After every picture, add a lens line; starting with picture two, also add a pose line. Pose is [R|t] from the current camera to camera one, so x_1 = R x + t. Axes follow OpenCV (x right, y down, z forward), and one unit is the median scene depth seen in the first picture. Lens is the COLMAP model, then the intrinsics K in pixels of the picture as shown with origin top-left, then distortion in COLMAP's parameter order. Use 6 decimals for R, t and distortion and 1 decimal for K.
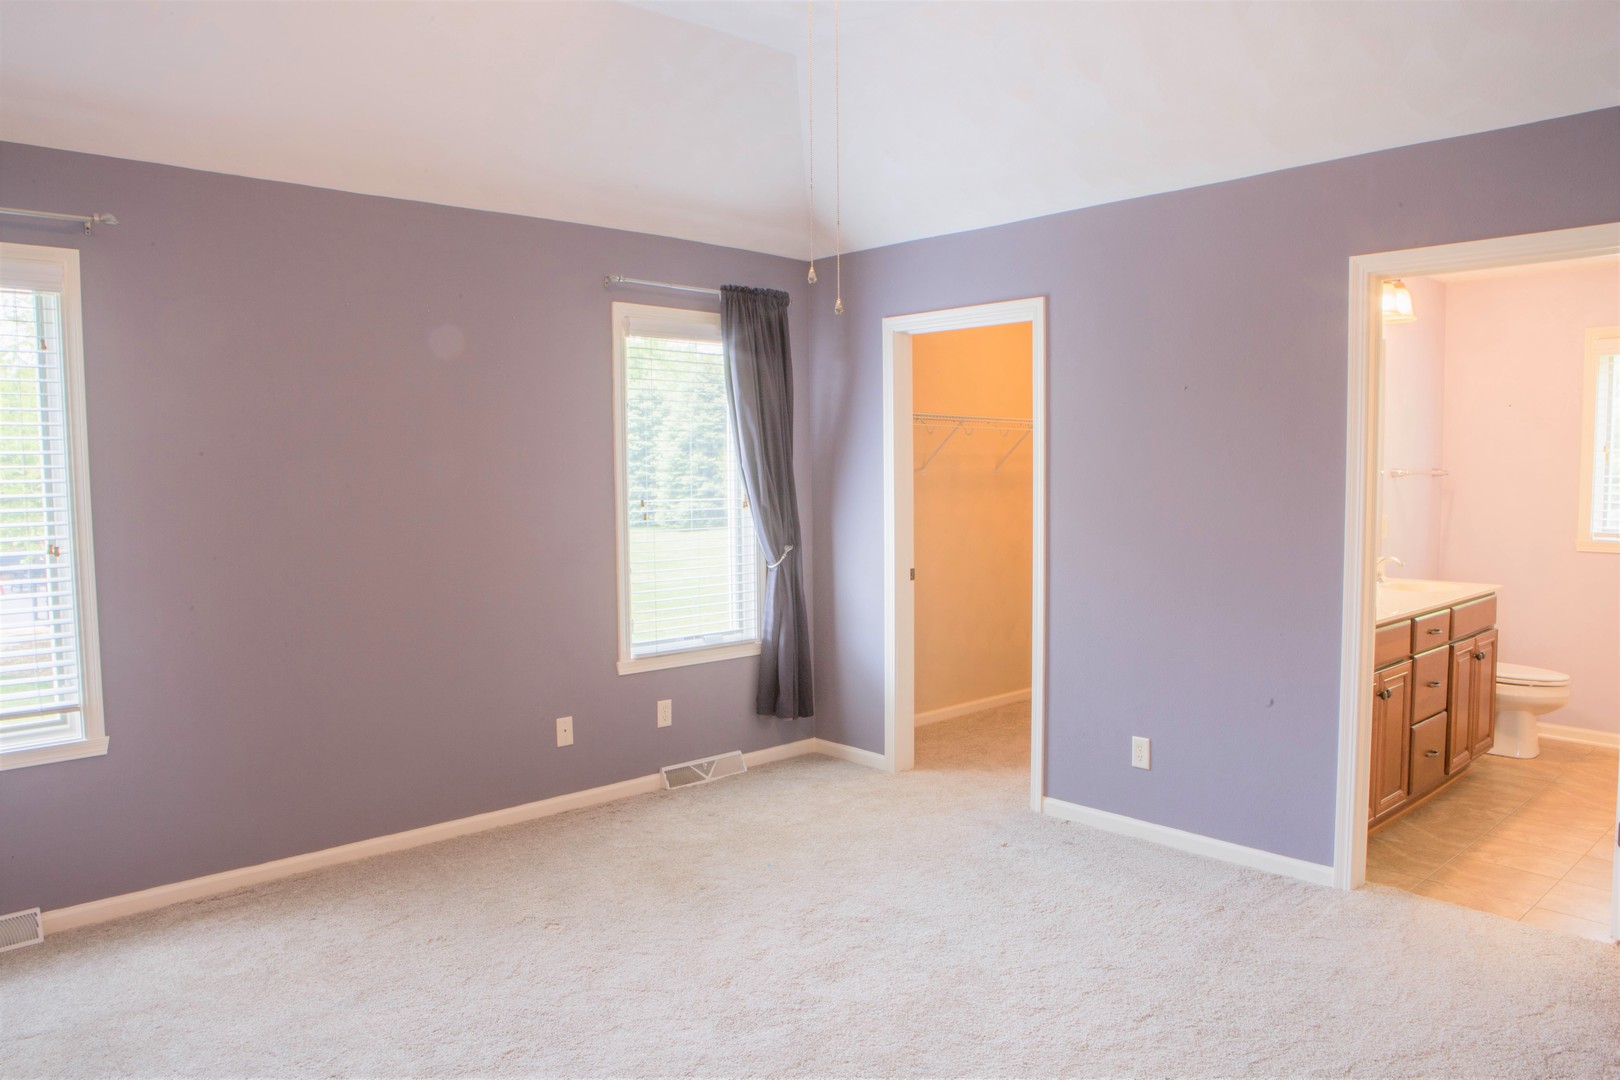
lens RADIAL K [[1142.7, 0, 810.0], [0, 1142.7, 540.0], [0, 0, 1]] dist [-0.097192, 0.082726]
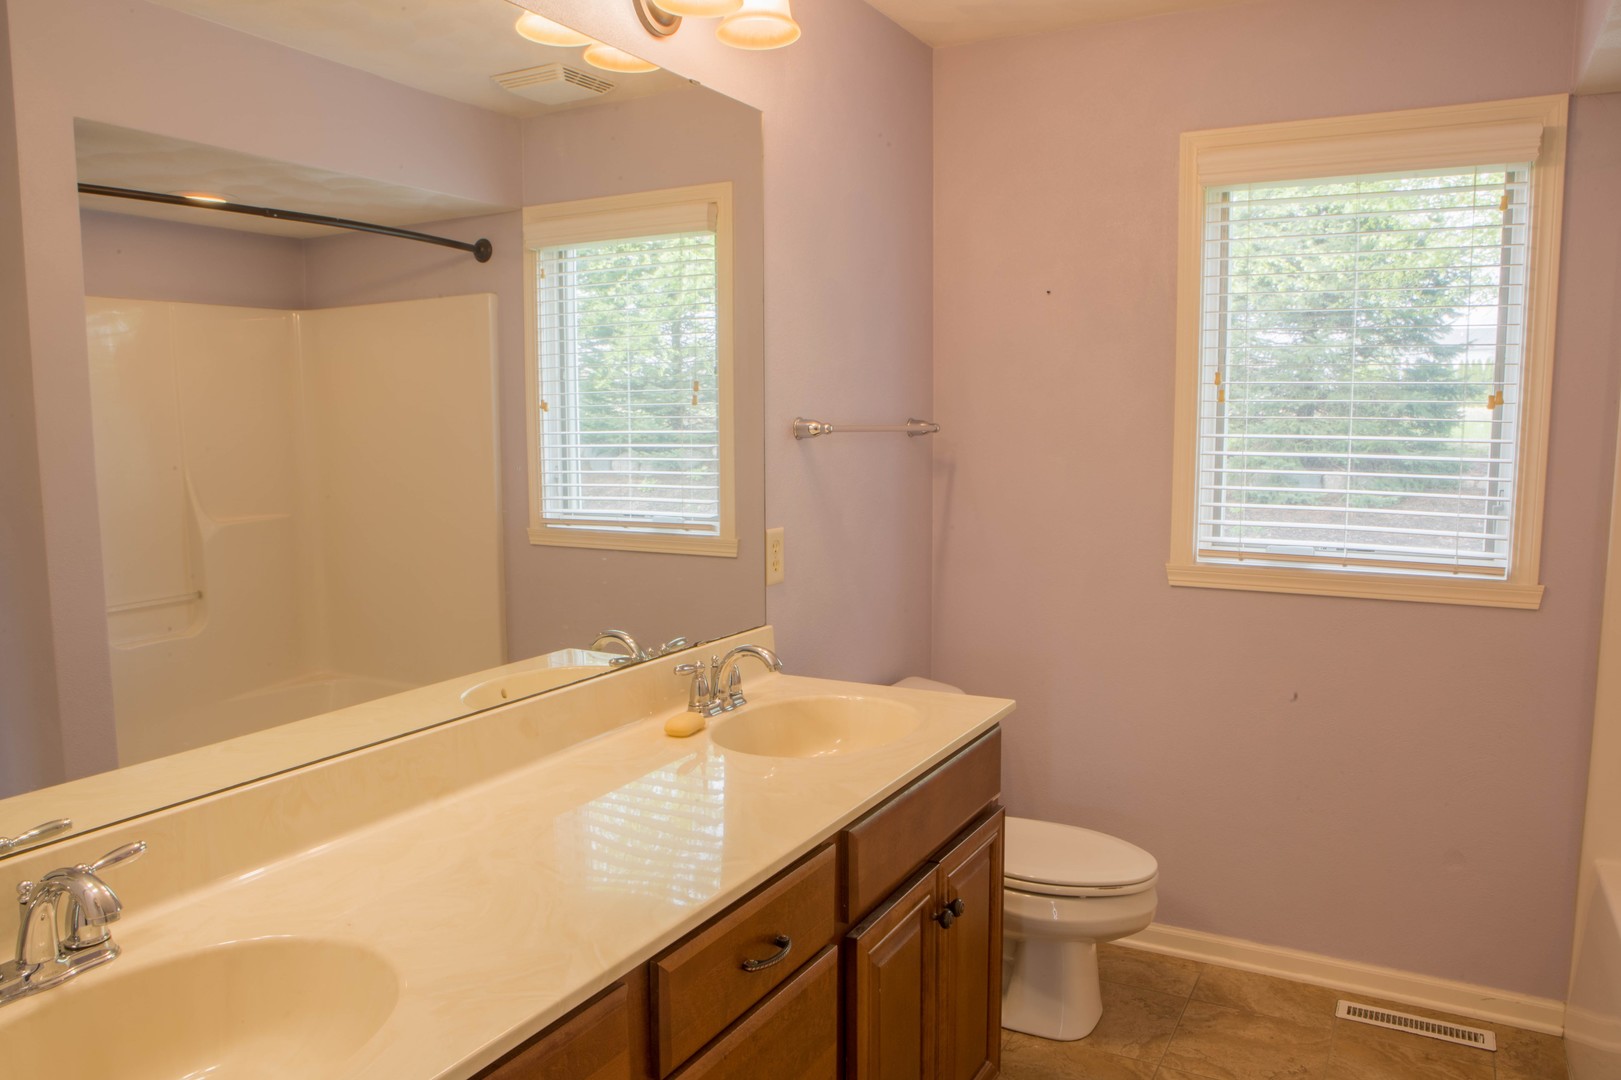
lens RADIAL K [[1143.4, 0, 810.5], [0, 1143.4, 540.0], [0, 0, 1]] dist [-0.097192, 0.082726]
pose [[0.953308, -0.029972, 0.300508, 0.392224], [0.018759, 0.999018, 0.040130, -0.034467], [-0.301416, -0.032619, 0.952935, 0.575714]]
